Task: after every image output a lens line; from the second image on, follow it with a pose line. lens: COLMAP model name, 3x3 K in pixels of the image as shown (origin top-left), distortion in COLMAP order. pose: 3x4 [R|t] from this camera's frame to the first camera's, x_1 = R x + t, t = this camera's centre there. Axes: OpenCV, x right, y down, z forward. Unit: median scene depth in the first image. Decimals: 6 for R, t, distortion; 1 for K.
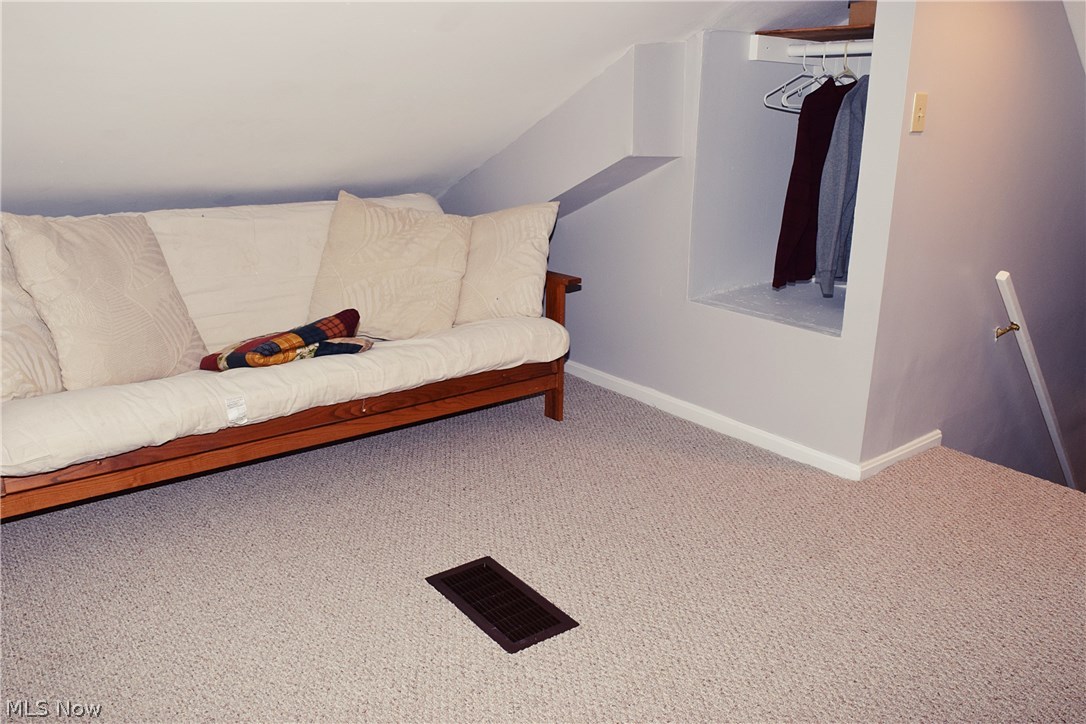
lens RADIAL K [[835.0, 0, 566.4], [0, 835.0, 361.5], [0, 0, 1]] dist [-0.007377, -0.001697]
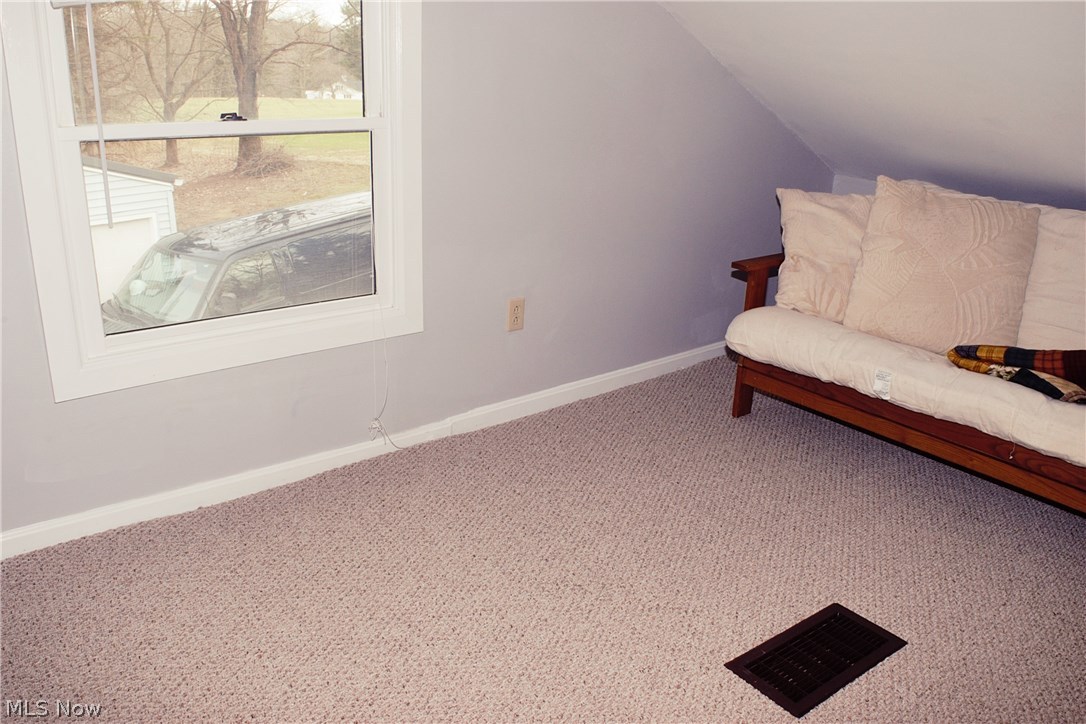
lens RADIAL K [[835.0, 0, 566.4], [0, 835.0, 361.5], [0, 0, 1]] dist [-0.007377, -0.001697]
pose [[0.033701, 0.322465, -0.945981, 0.528499], [-0.332341, 0.896271, 0.293680, -0.131079], [0.942557, 0.304491, 0.137373, 0.438606]]
